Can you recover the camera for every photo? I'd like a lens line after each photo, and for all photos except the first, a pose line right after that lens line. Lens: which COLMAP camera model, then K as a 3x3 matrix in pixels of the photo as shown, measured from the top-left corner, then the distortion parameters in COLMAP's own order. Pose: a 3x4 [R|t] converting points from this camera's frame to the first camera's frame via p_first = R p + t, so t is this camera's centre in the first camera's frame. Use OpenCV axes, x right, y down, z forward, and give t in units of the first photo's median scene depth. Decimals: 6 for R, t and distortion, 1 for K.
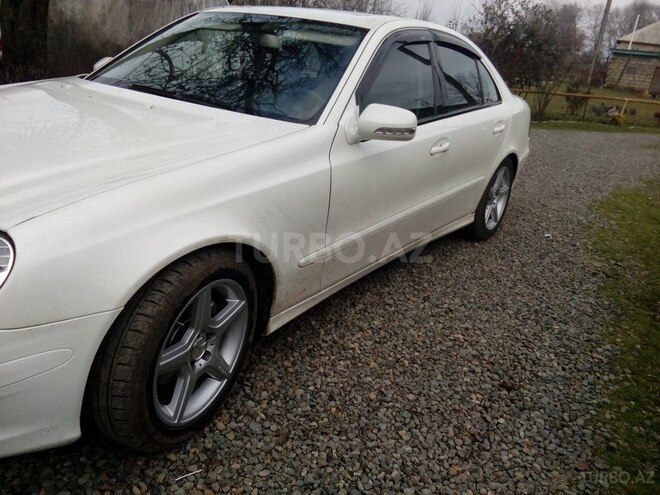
lens RADIAL K [[508.6, 0, 330.0], [0, 508.6, 247.5], [0, 0, 1]] dist [0.104243, -0.180769]
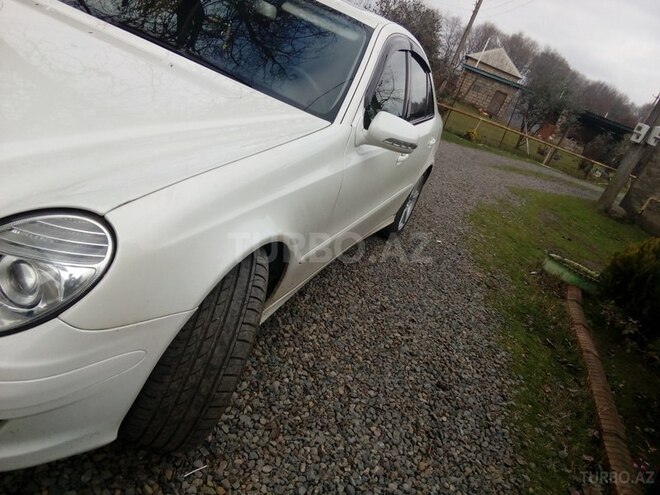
lens RADIAL K [[503.9, 0, 330.4], [0, 503.9, 256.7], [0, 0, 1]] dist [0.102014, -0.188746]
pose [[0.943103, 0.137729, 0.302635, -0.305140], [-0.163080, 0.984785, 0.060034, -0.043742], [-0.289762, -0.105972, 0.951214, 0.045544]]
